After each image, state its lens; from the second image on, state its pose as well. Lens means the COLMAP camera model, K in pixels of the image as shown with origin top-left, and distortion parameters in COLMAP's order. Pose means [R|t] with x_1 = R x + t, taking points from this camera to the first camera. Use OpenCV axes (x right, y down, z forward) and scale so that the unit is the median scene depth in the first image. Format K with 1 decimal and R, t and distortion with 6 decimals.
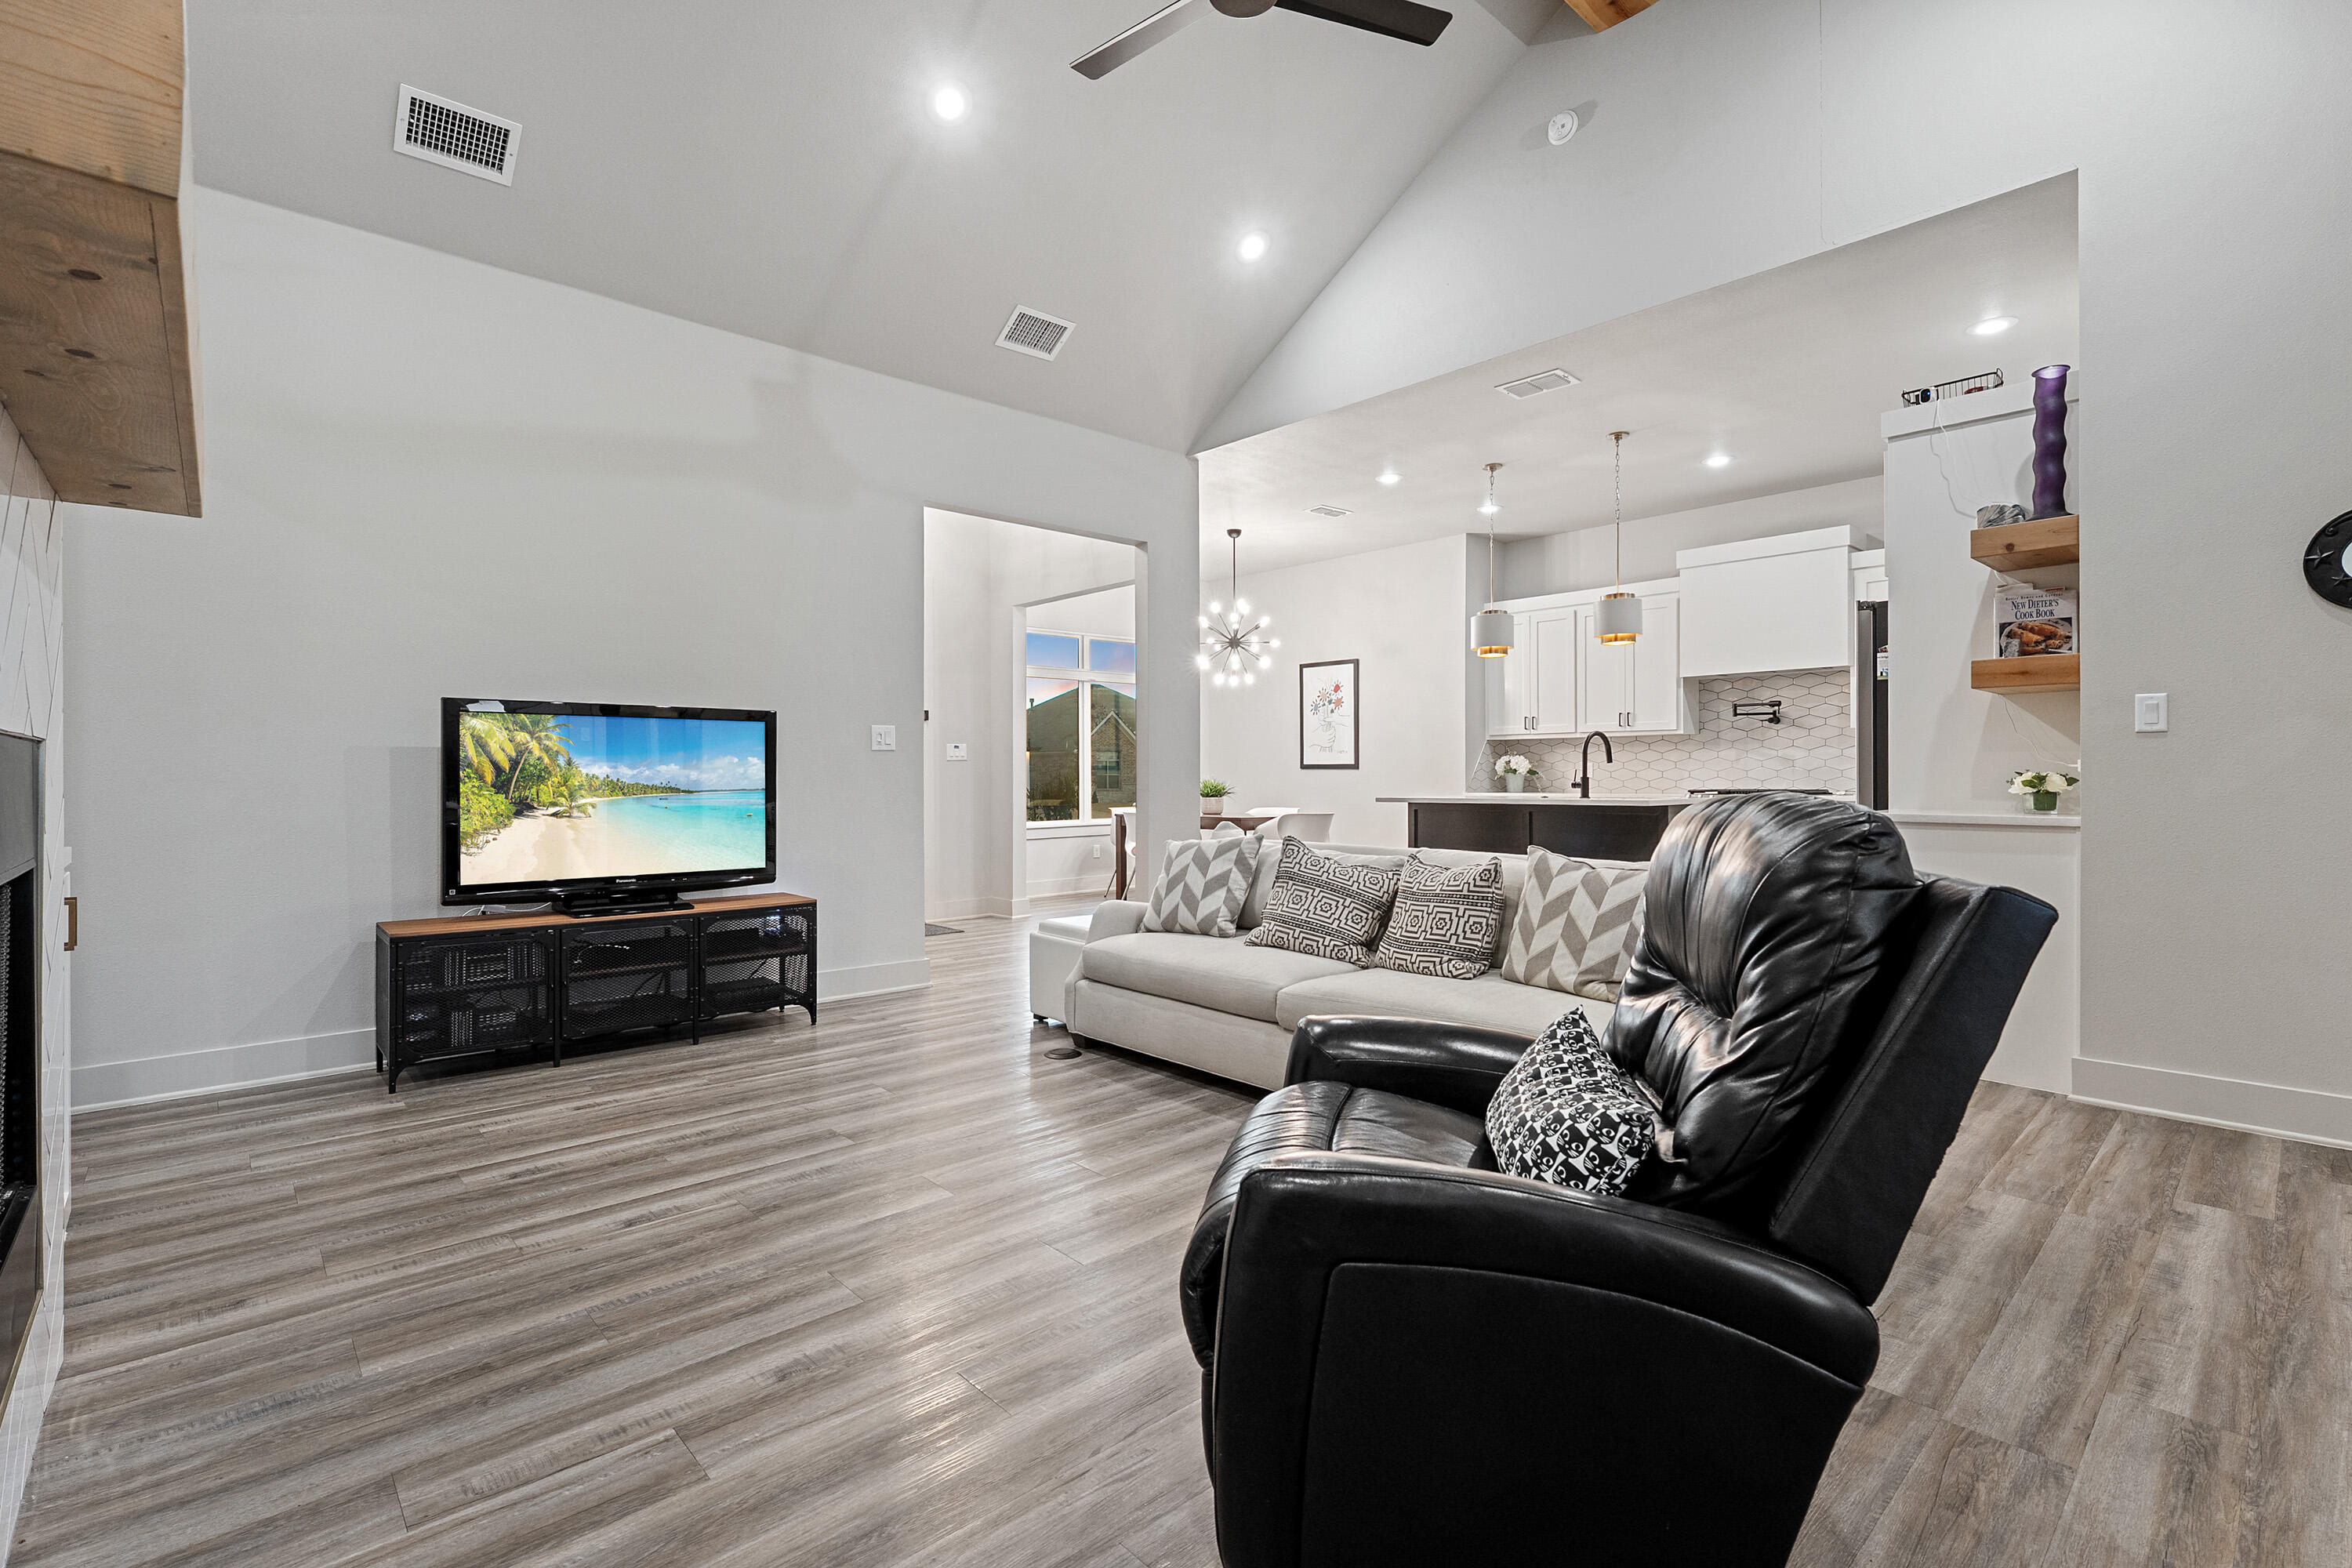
lens RADIAL K [[1062.9, 0, 1176.4], [0, 1062.9, 778.3], [0, 0, 1]] dist [0.000463, 0.000213]
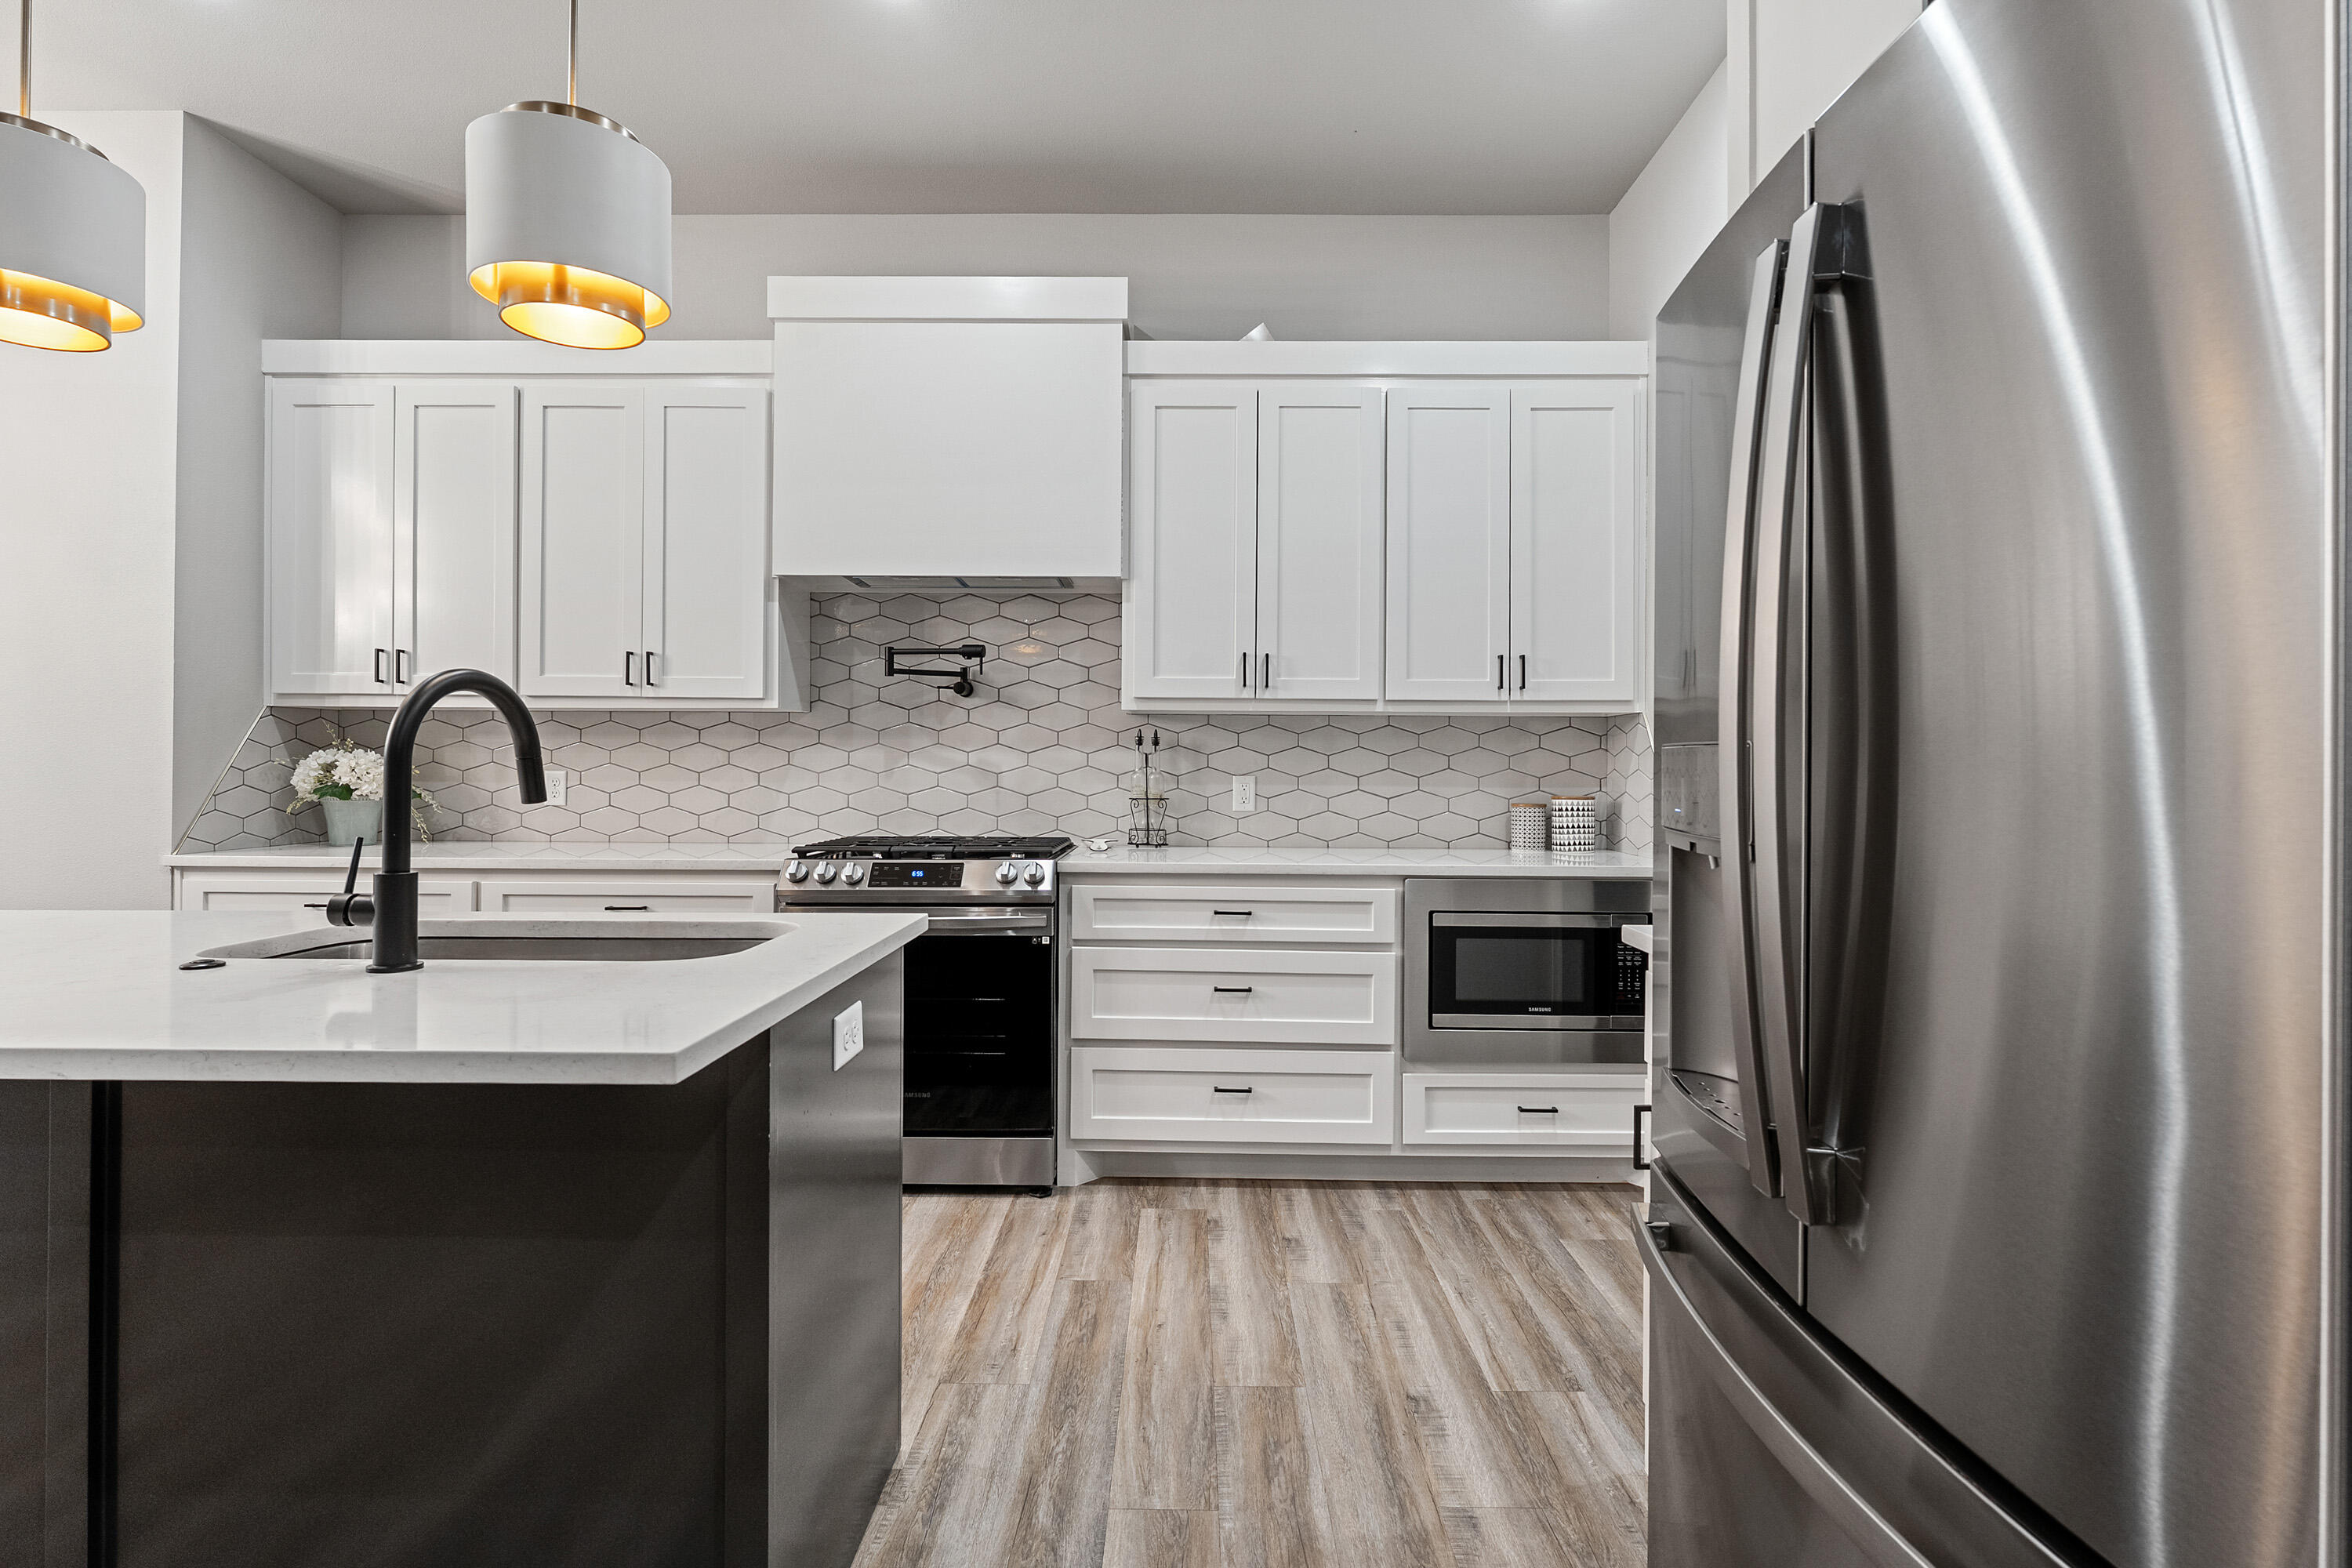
lens RADIAL K [[1150.1, 0, 1195.1], [0, 1150.1, 762.5], [0, 0, 1]] dist [0.003655, -0.000206]
pose [[0.684179, 0.008715, 0.729262, 0.525738], [-0.007838, 0.999959, -0.004596, -0.040609], [-0.729272, -0.002571, 0.684219, 1.160632]]
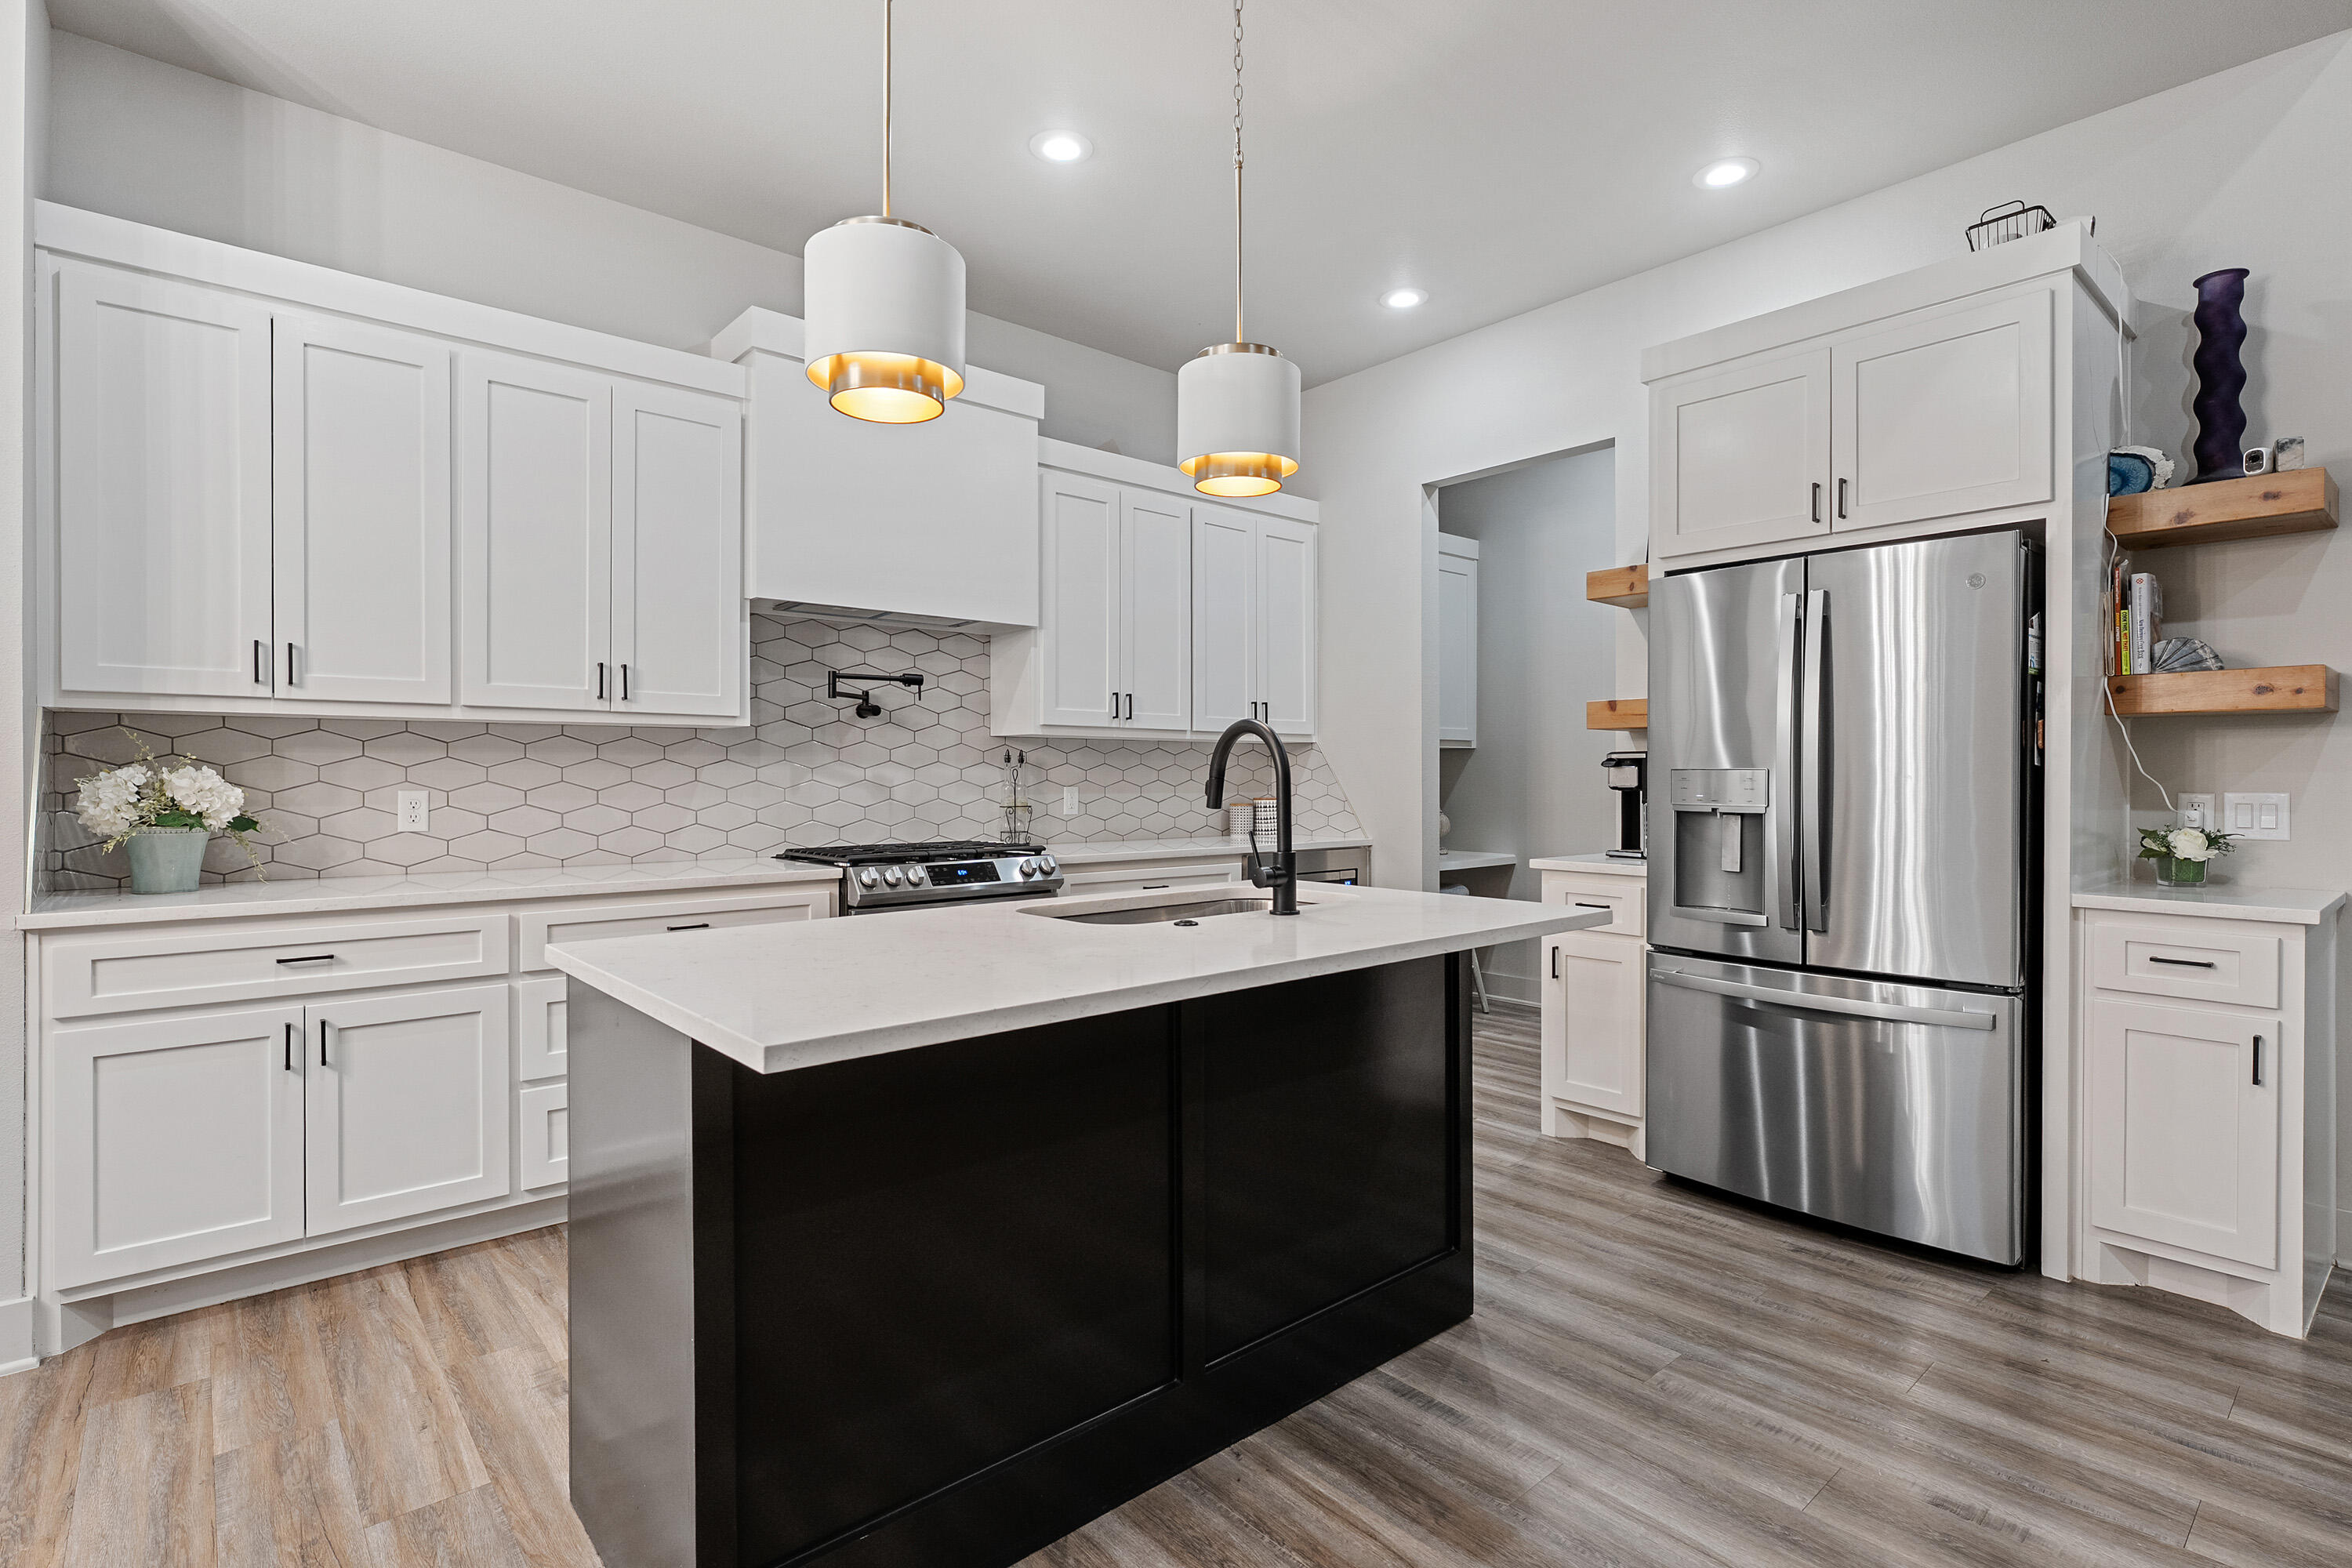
lens RADIAL K [[1113.0, 0, 1163.5], [0, 1113.0, 786.3], [0, 0, 1]] dist [-0.007998, 0.000093]
pose [[0.028852, -0.004060, 0.999575, 0.047548], [0.002472, 0.999989, 0.003990, -0.038979], [-0.999581, 0.002356, 0.028862, 1.689907]]
